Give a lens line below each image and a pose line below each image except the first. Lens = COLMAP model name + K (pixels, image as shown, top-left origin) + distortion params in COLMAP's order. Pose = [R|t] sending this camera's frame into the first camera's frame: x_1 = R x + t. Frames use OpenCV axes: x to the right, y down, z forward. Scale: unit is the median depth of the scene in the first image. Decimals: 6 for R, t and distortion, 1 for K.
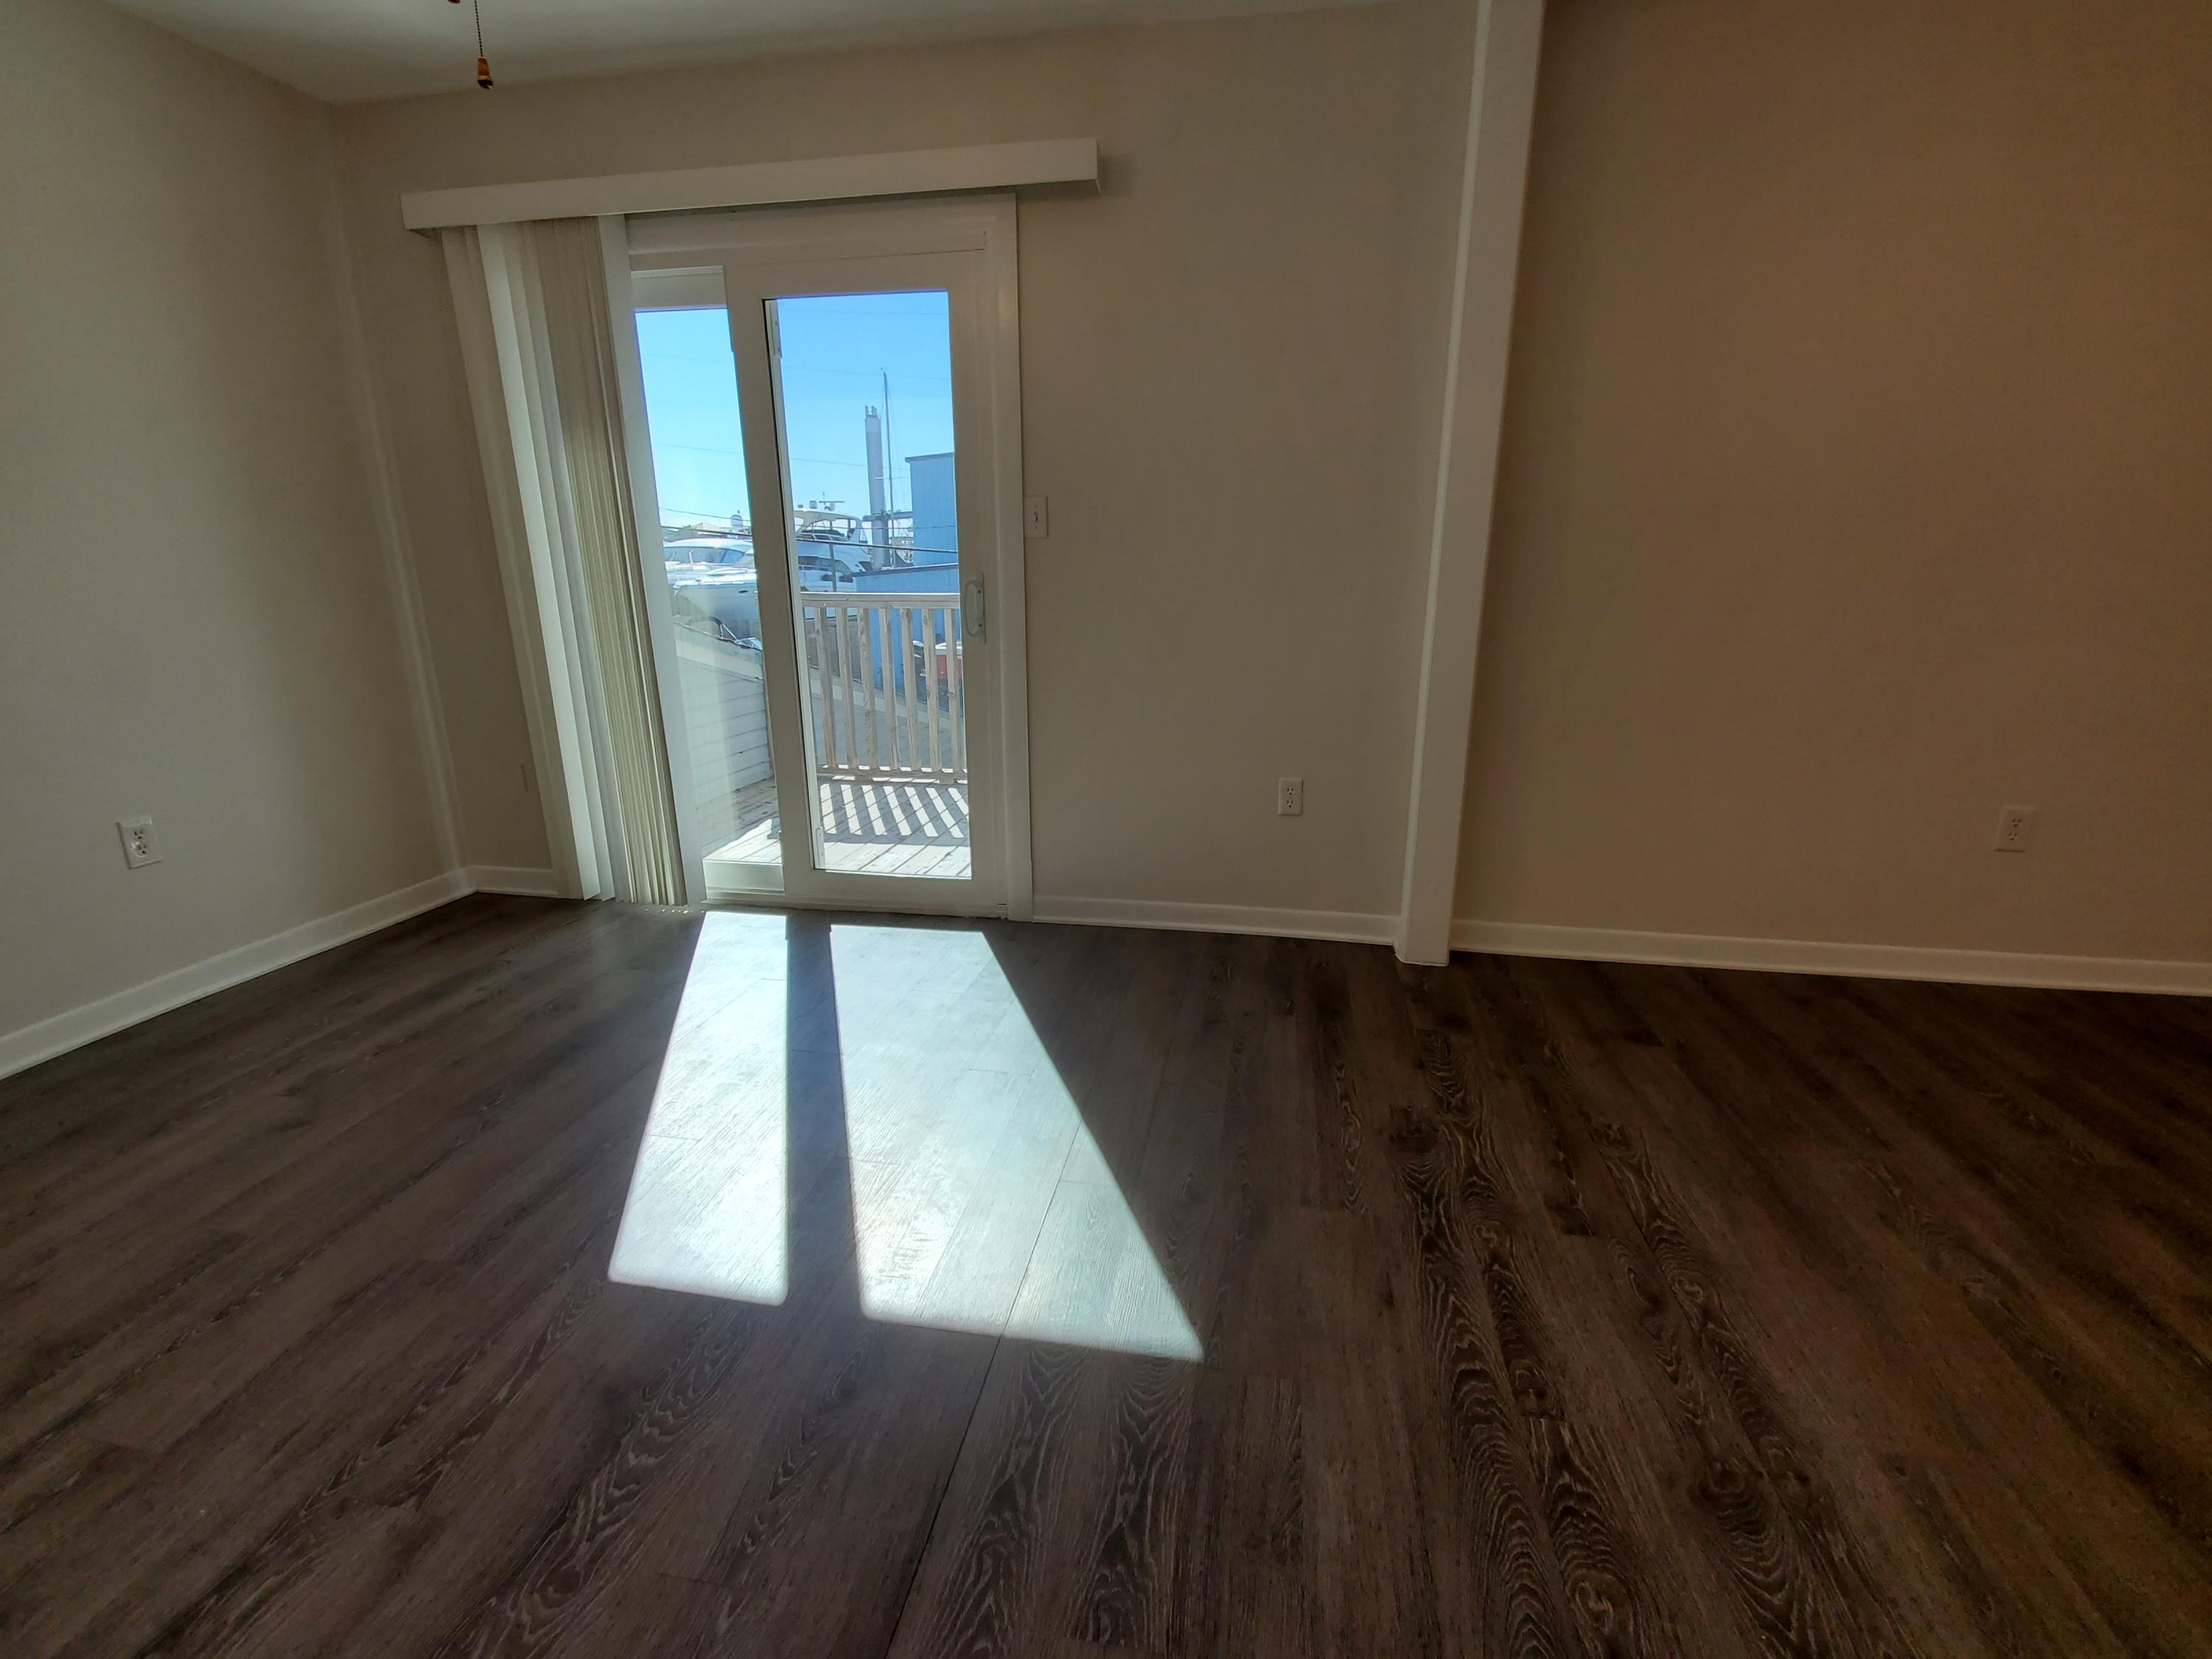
lens RADIAL K [[998.0, 0, 1104.5], [0, 998.0, 852.1], [0, 0, 1]] dist [0.019863, -0.022693]
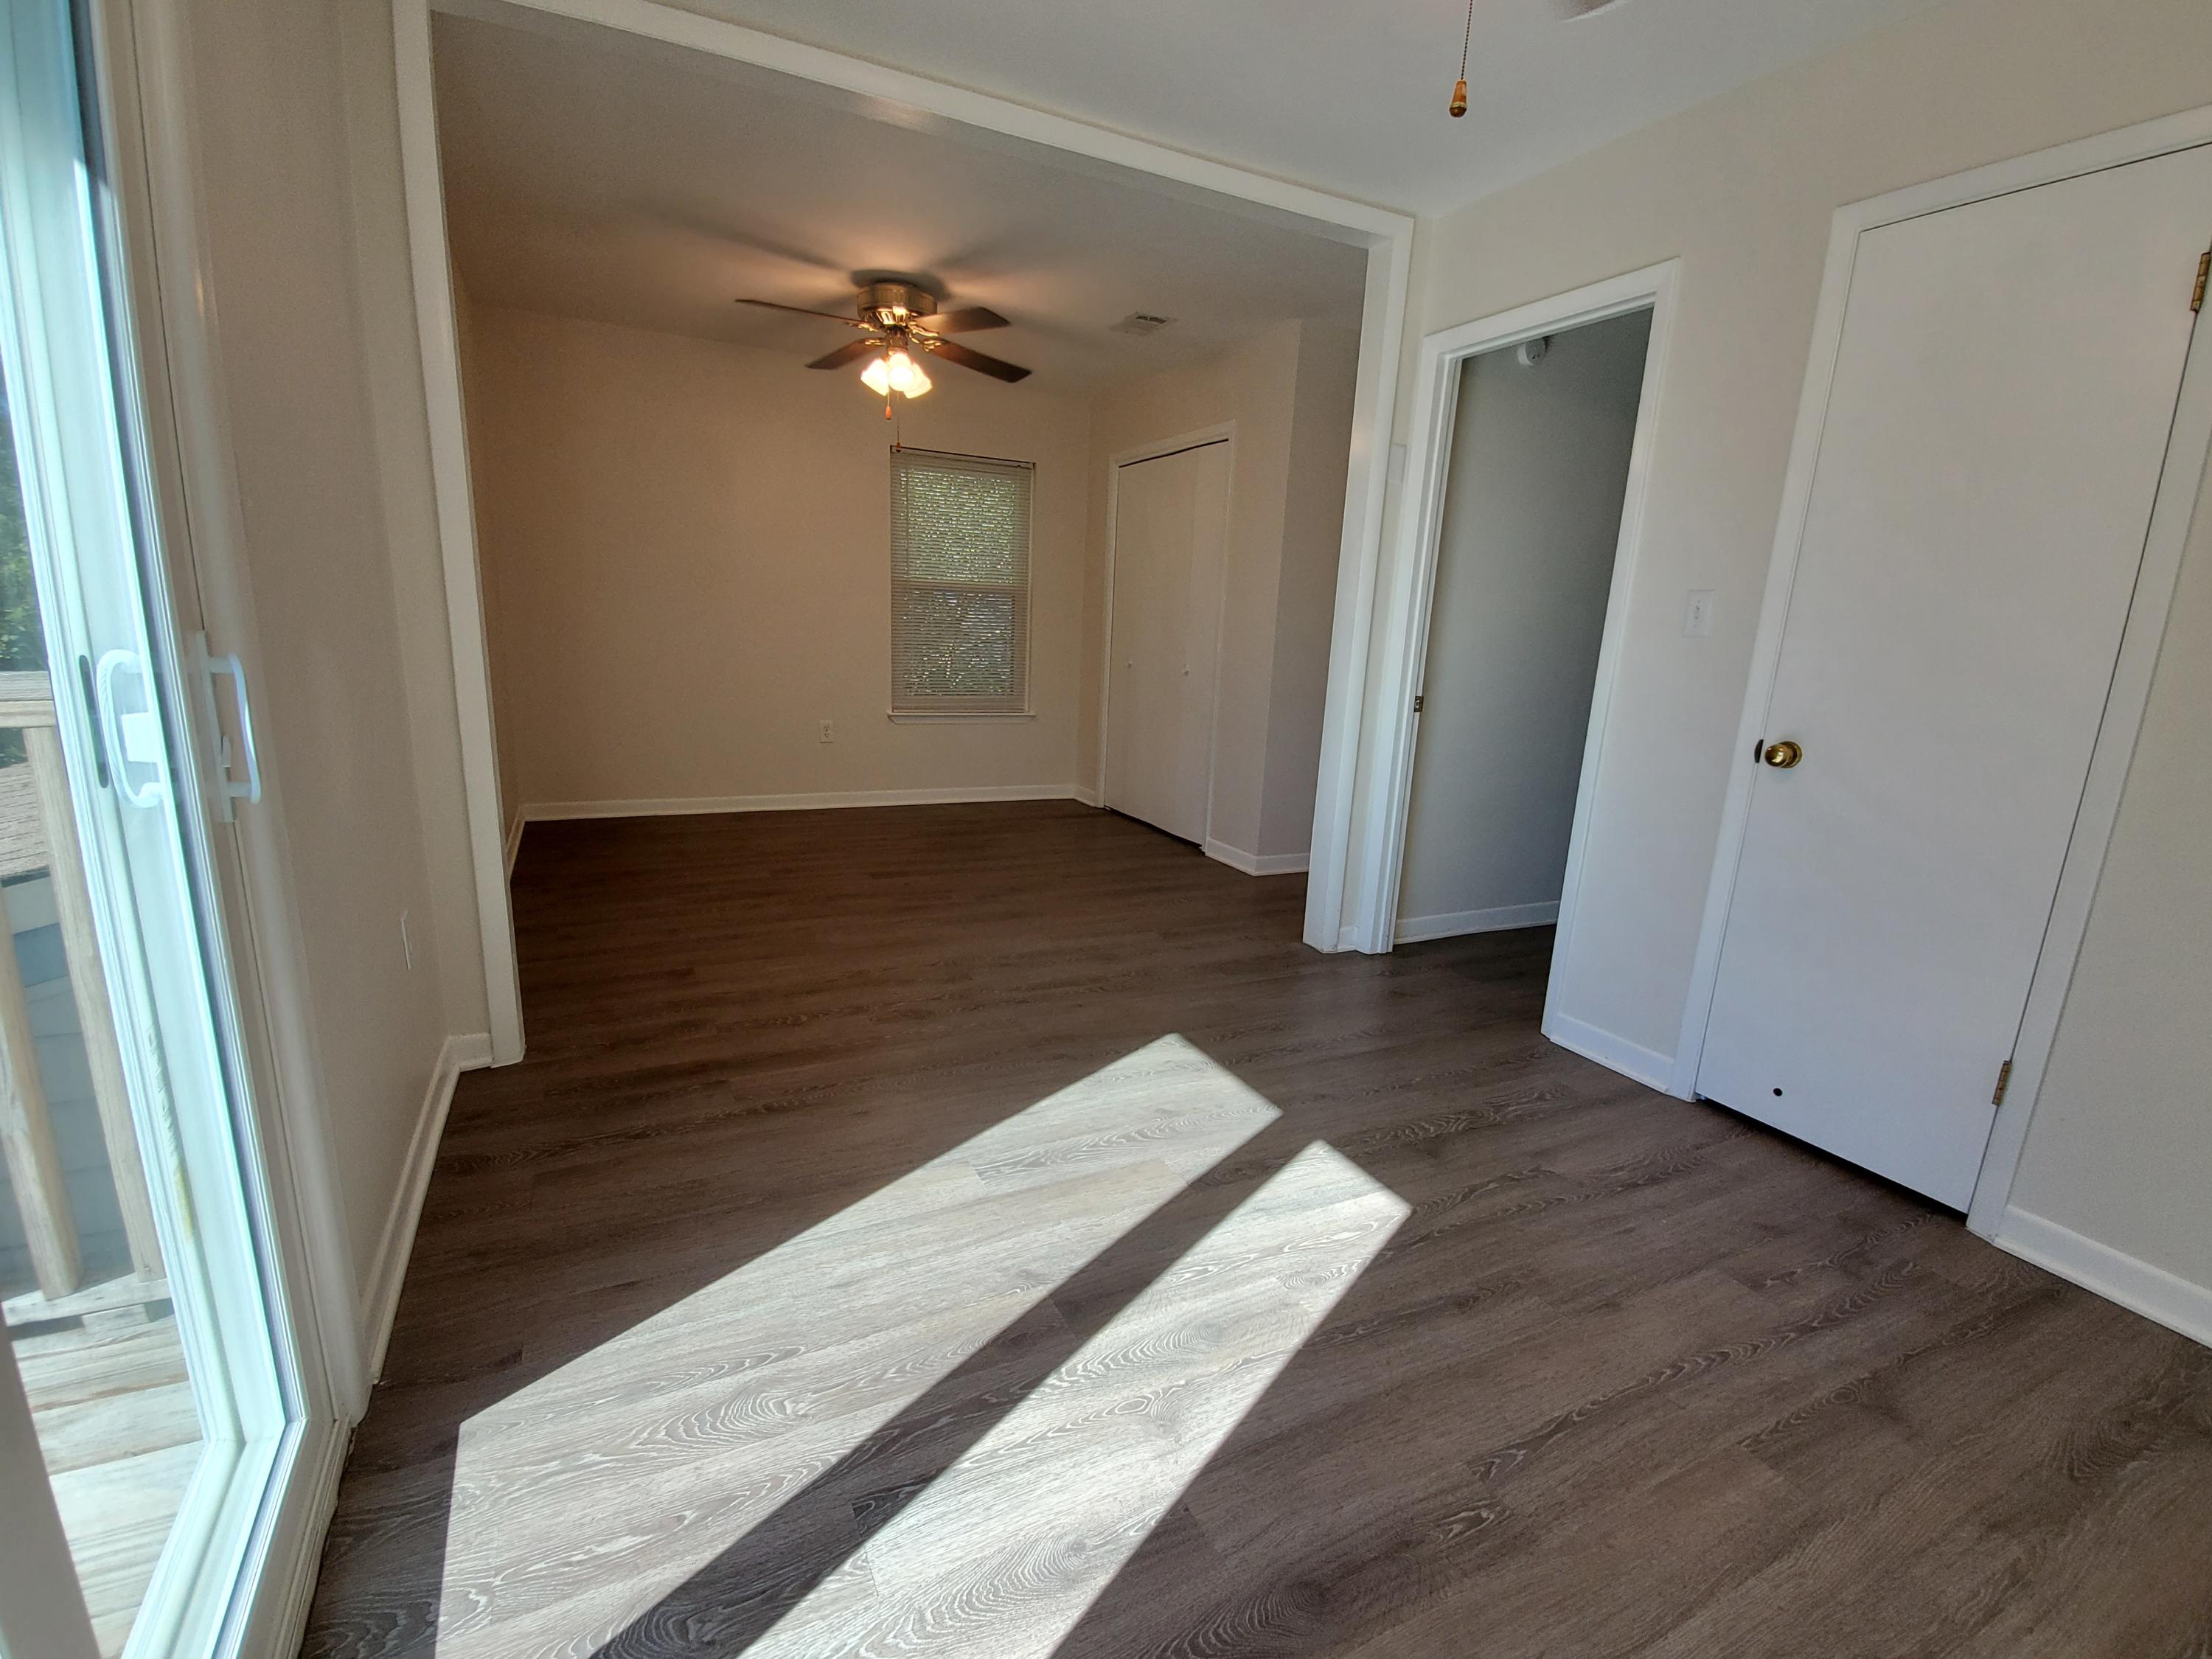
lens RADIAL K [[998.0, 0, 1104.5], [0, 998.0, 852.1], [0, 0, 1]] dist [0.019863, -0.022693]
pose [[-0.593678, -0.210823, 0.776595, -1.046418], [0.178873, 0.906353, 0.382790, -0.486859], [-0.784571, 0.366166, -0.500371, 1.608233]]
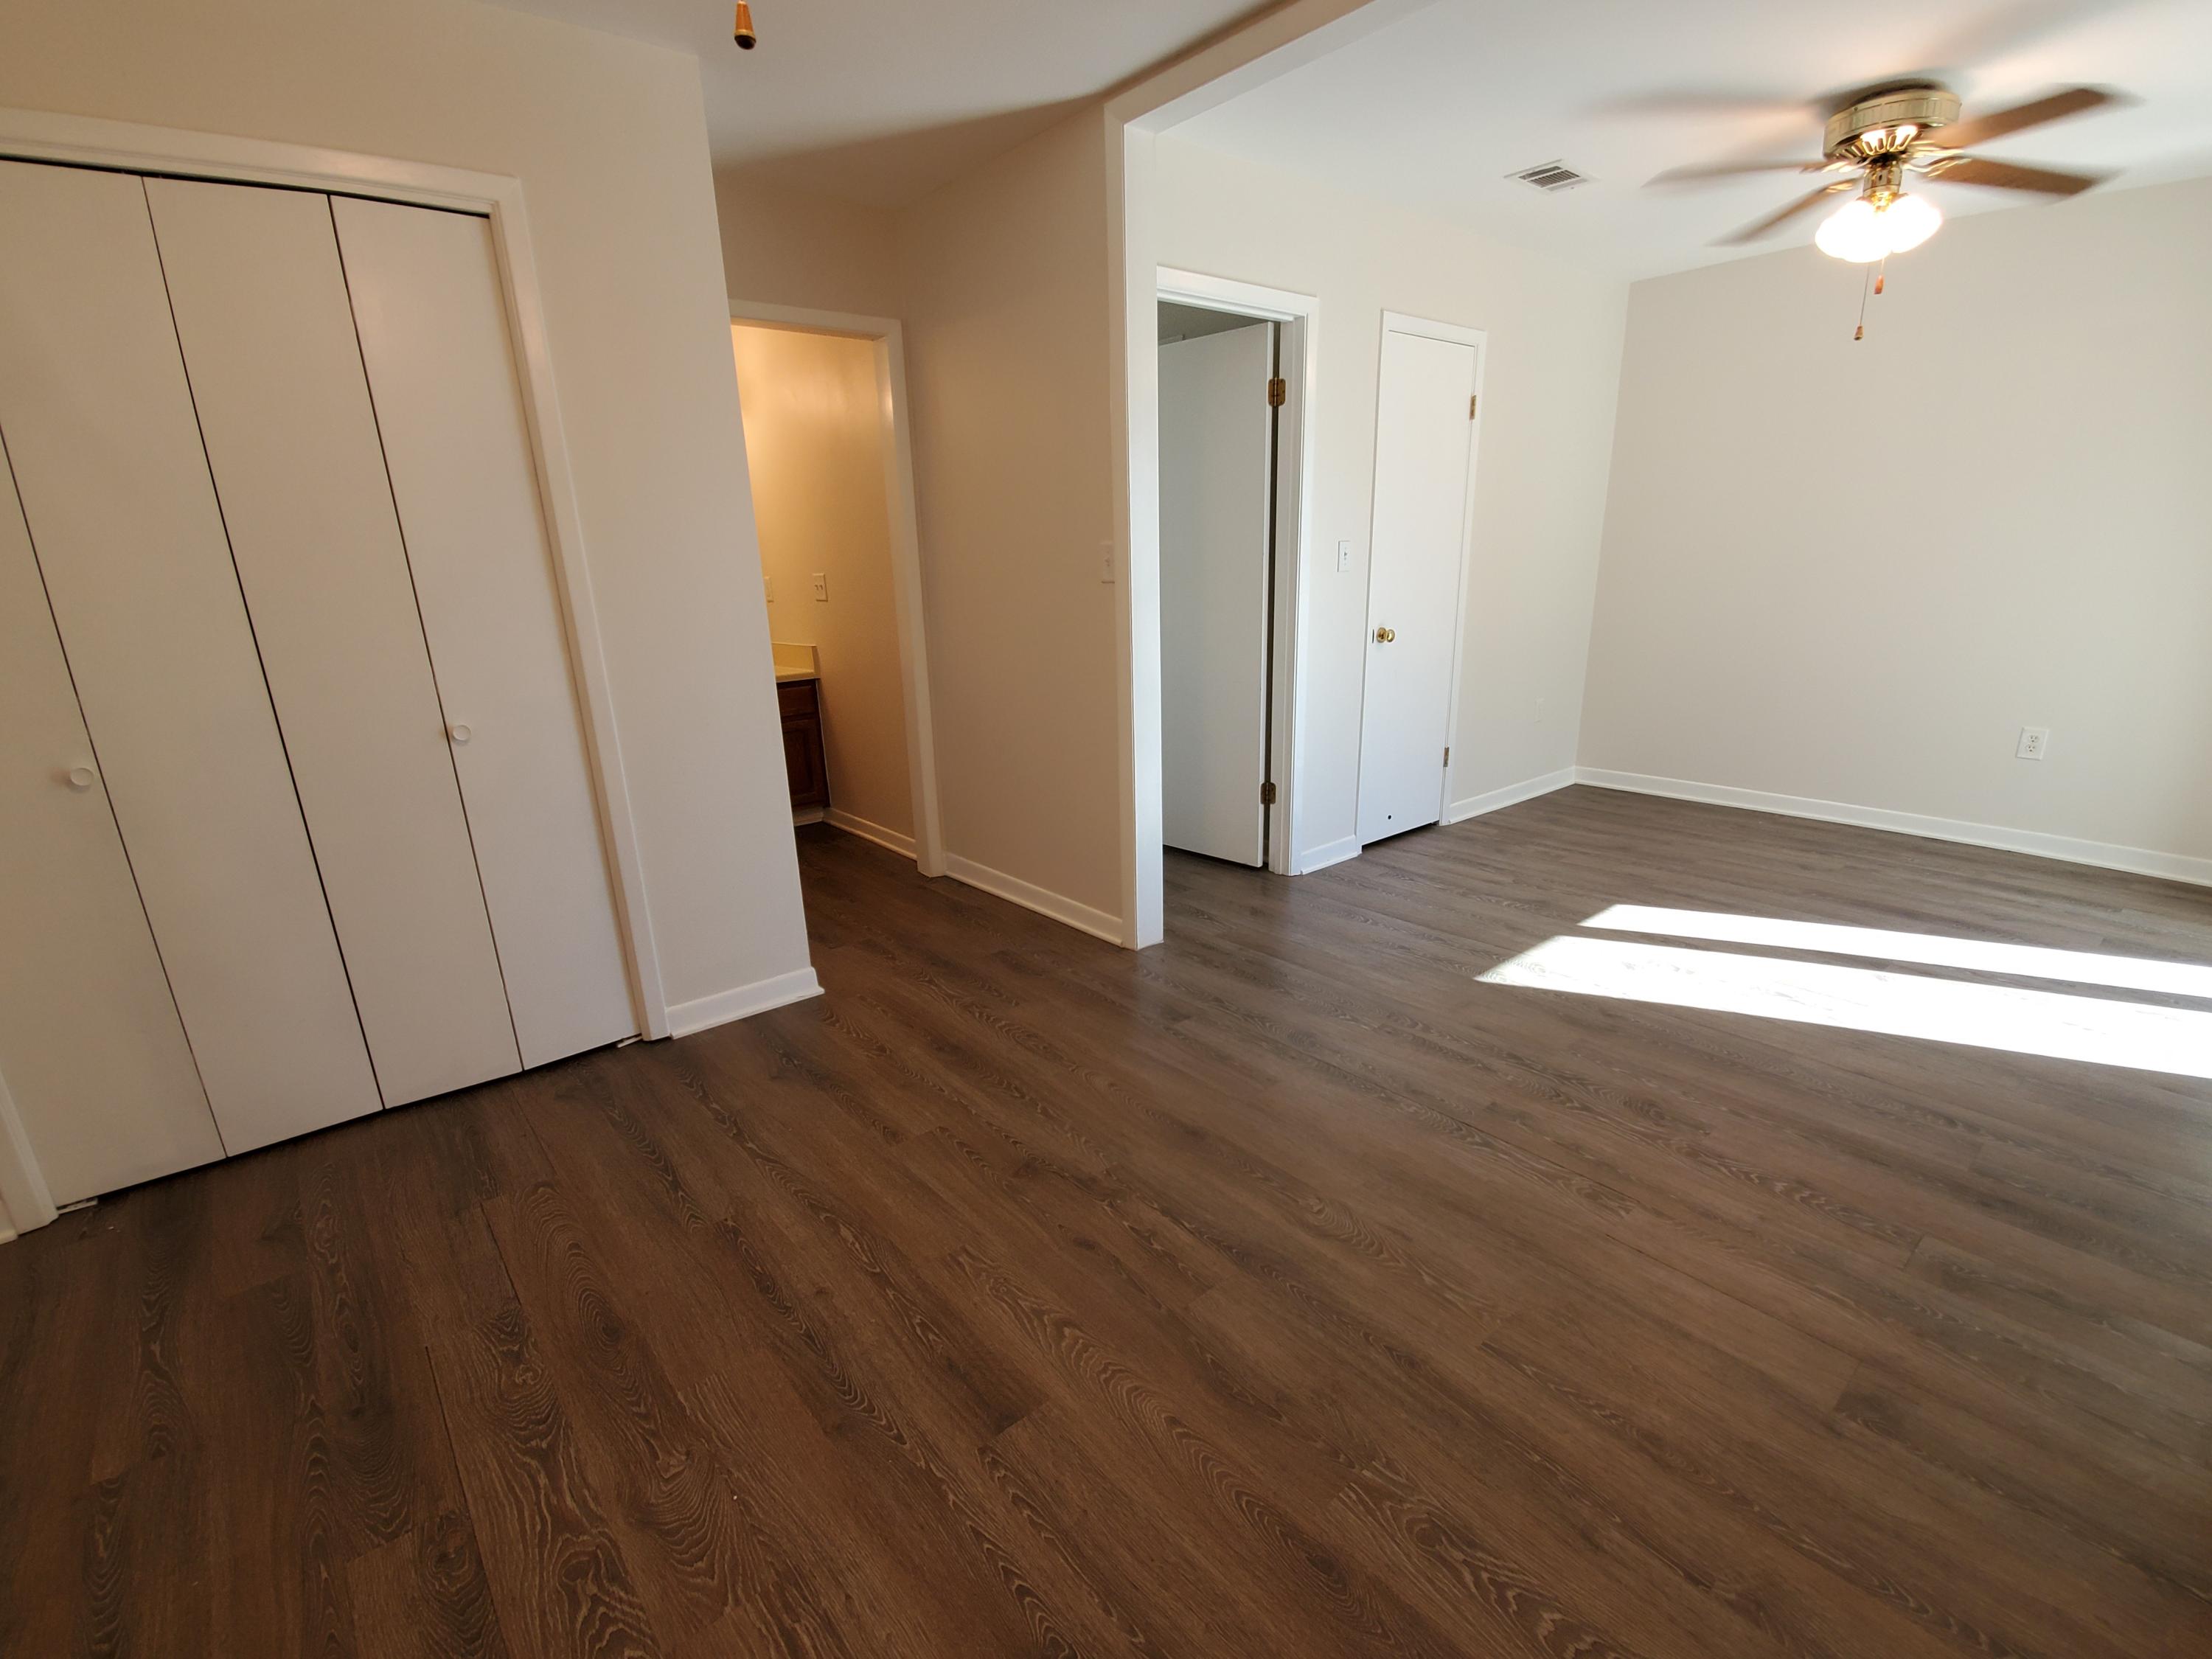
lens RADIAL K [[998.0, 0, 1104.5], [0, 998.0, 852.1], [0, 0, 1]] dist [0.019863, -0.022693]
pose [[-0.644012, 0.234516, -0.728183, 1.671189], [-0.187049, 0.874694, 0.447128, -0.417271], [0.741796, 0.424162, -0.519447, 1.140816]]
